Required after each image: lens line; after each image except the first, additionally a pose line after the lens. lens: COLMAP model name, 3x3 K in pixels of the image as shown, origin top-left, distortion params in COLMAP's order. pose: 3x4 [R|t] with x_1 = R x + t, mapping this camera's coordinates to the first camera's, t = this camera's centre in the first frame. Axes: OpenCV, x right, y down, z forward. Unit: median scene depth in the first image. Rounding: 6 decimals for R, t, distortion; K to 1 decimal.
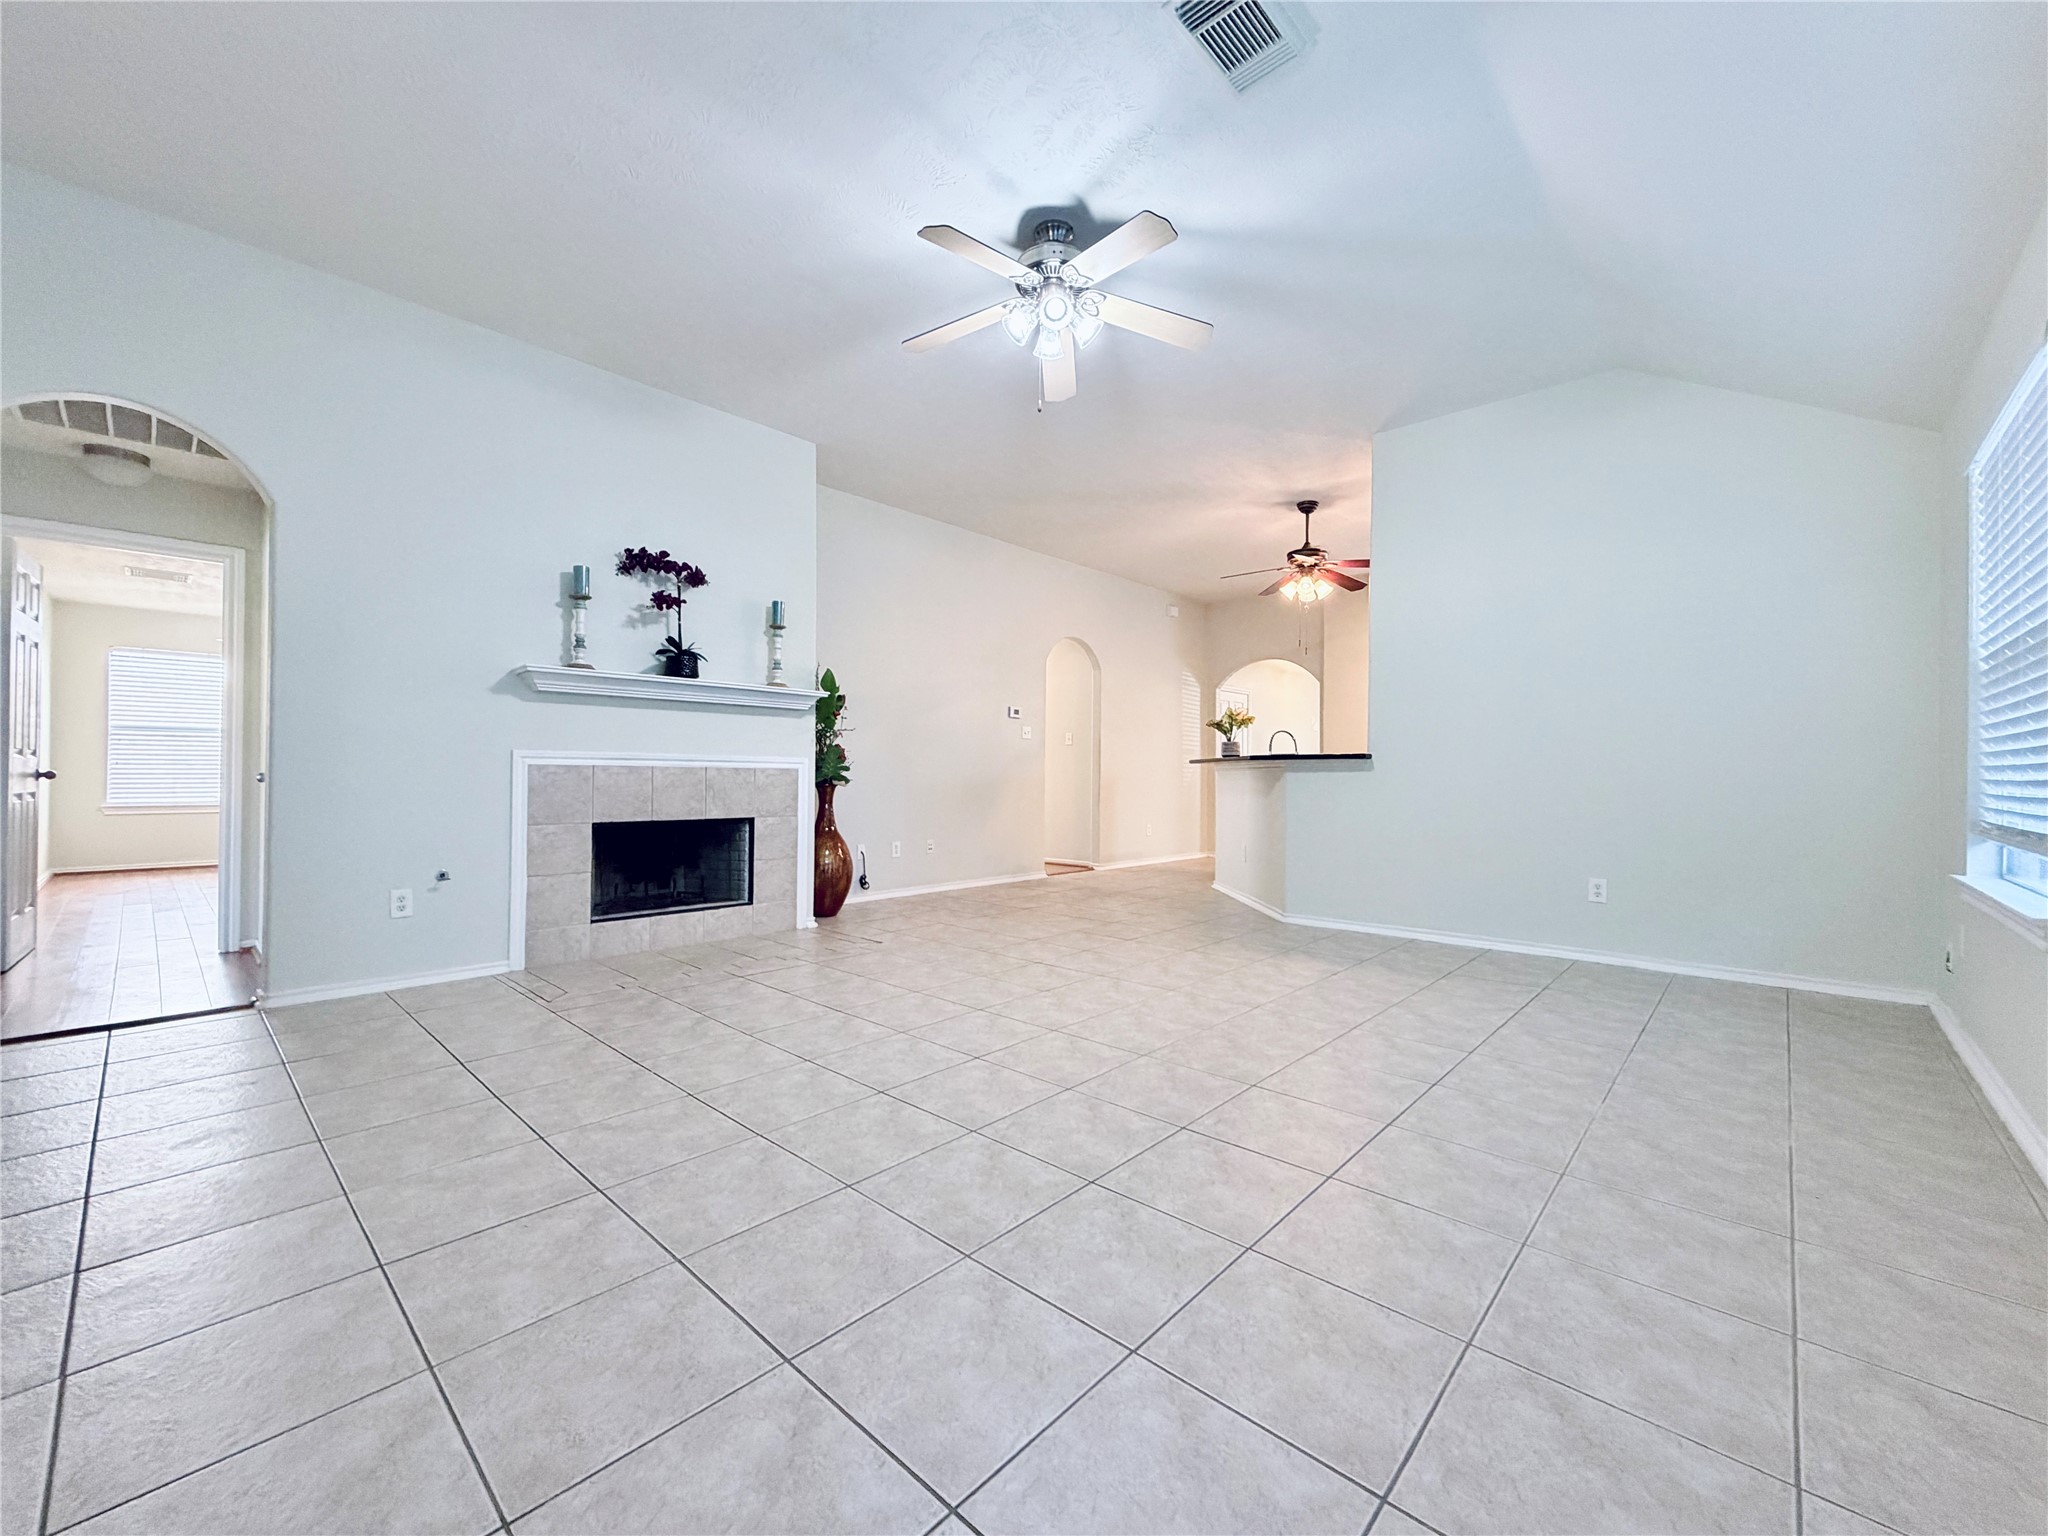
lens RADIAL K [[815.7, 0, 1022.5], [0, 815.7, 770.0], [0, 0, 1]] dist [0.000567, 0.000096]
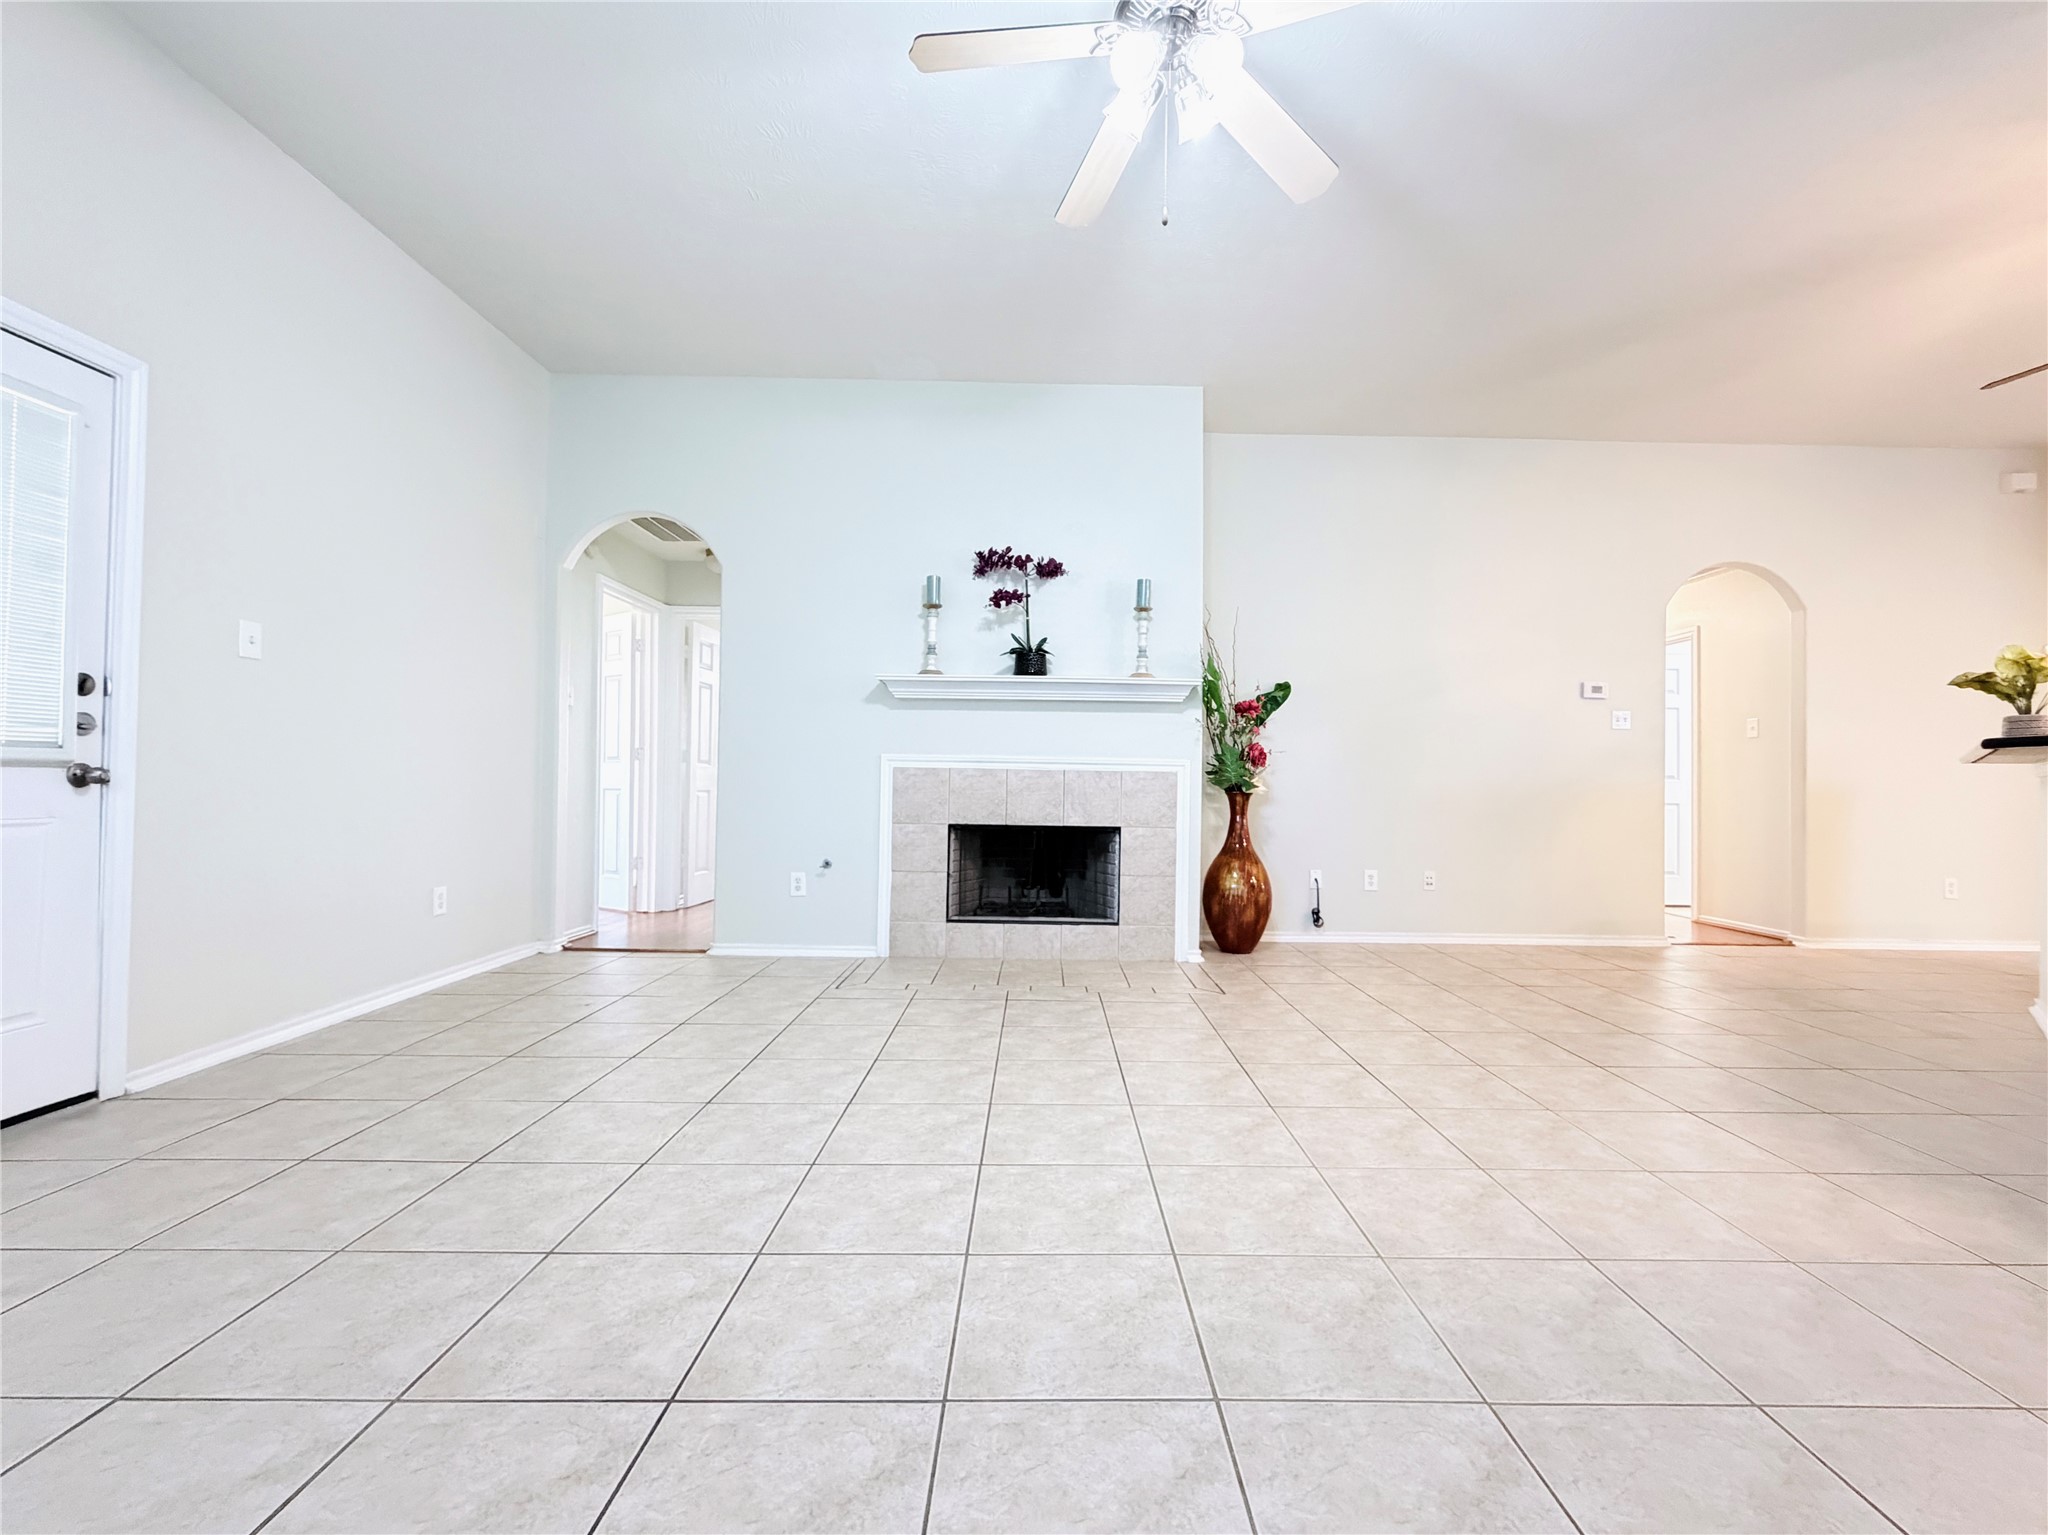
lens RADIAL K [[869.6, 0, 1052.0], [0, 869.6, 766.9], [0, 0, 1]] dist [-0.000570, 0.000029]
pose [[0.689246, -0.011170, -0.724441, 0.321129], [-0.004329, 0.999800, -0.019533, 0.012435], [0.724514, 0.016599, 0.689060, 0.307655]]
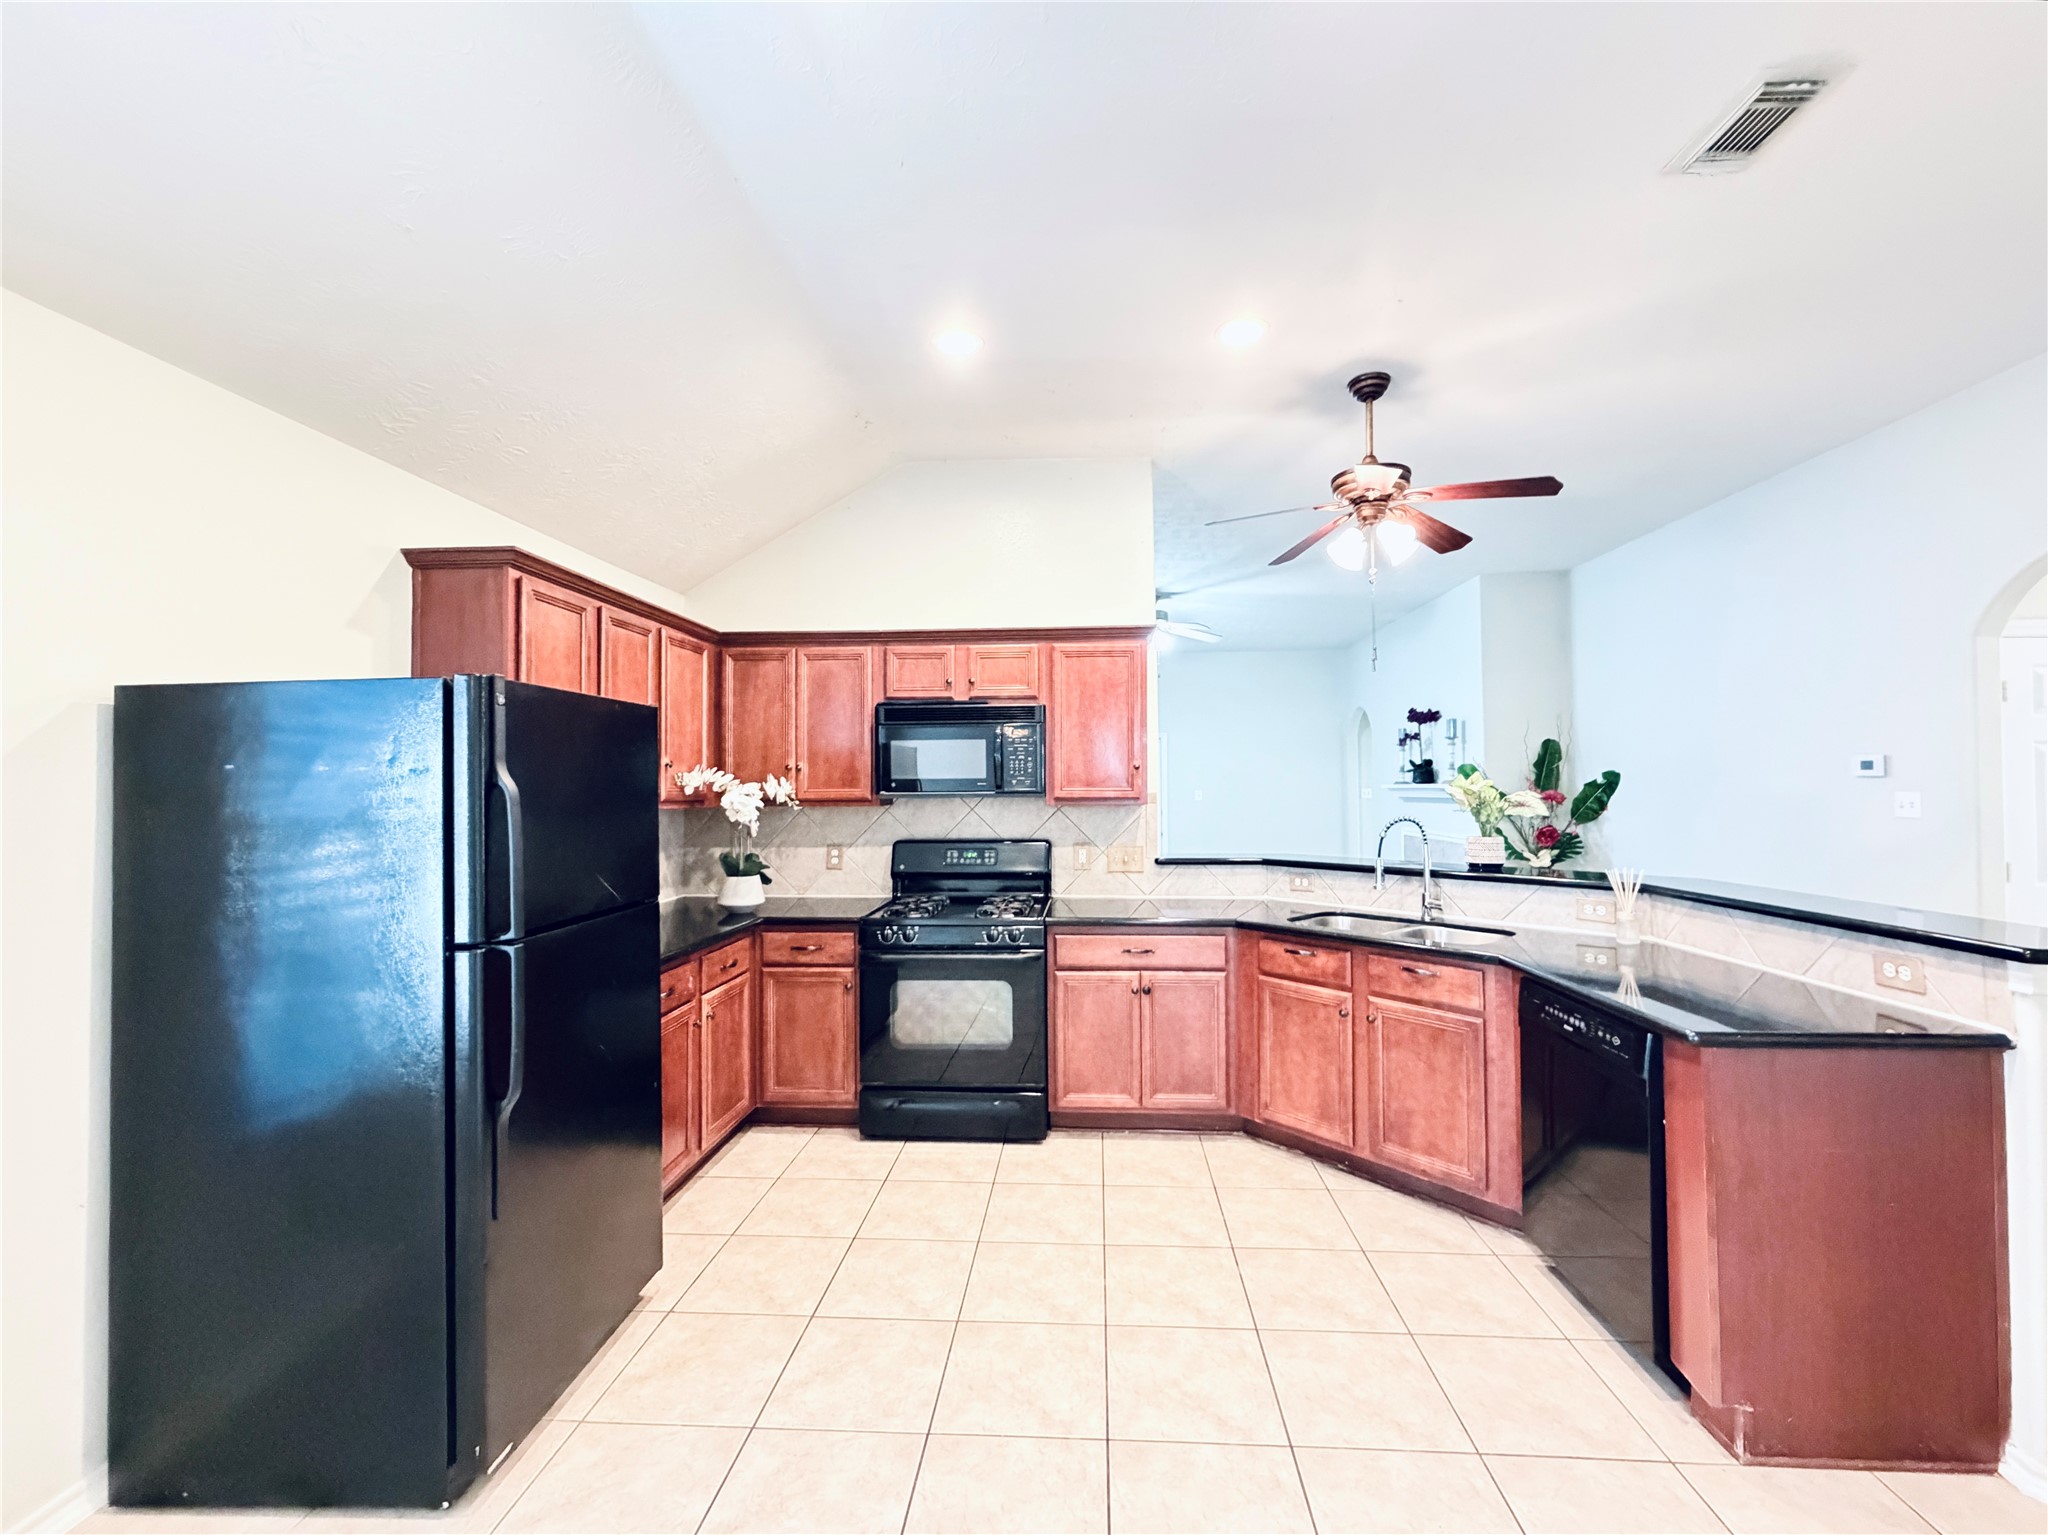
lens RADIAL K [[837.1, 0, 1045.8], [0, 837.1, 775.7], [0, 0, 1]] dist [0.001797, 0.000335]
pose [[-0.772464, -0.012104, -0.634943, 1.129144], [0.005269, 0.999662, -0.025467, -0.086227], [0.635037, -0.023018, -0.772139, 1.716460]]
